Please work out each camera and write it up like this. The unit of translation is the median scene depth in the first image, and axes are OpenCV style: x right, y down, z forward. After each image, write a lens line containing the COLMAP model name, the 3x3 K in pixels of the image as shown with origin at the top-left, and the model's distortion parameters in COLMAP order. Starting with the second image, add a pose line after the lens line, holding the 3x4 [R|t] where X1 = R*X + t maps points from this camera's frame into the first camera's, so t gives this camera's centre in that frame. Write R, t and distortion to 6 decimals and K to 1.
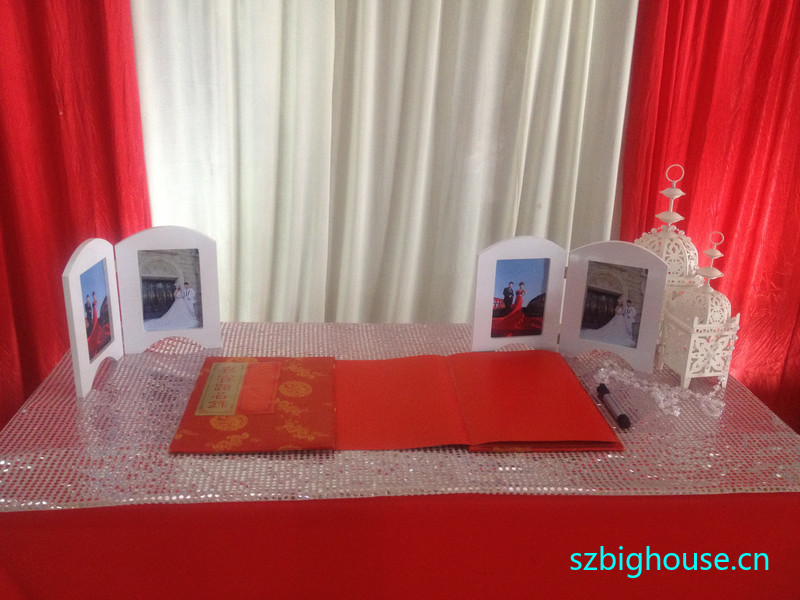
lens RADIAL K [[789.8, 0, 398.6], [0, 789.8, 299.7], [0, 0, 1]] dist [0.111757, 0.000000]
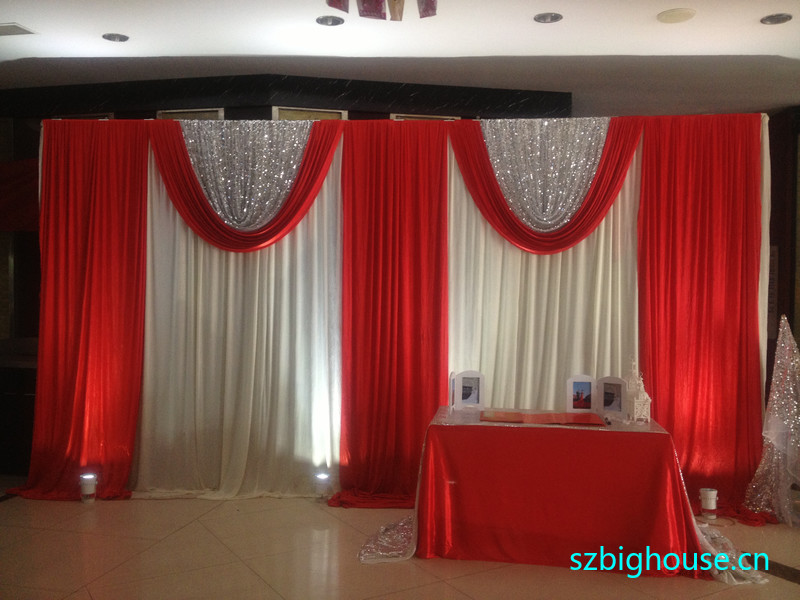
lens RADIAL K [[789.8, 0, 400.9], [0, 789.8, 297.8], [0, 0, 1]] dist [0.111757, 0.000000]
pose [[0.980727, -0.015767, -0.194746, 0.070623], [-0.048700, 0.945554, -0.321801, 0.669321], [0.189217, 0.325083, 0.926563, -2.125277]]
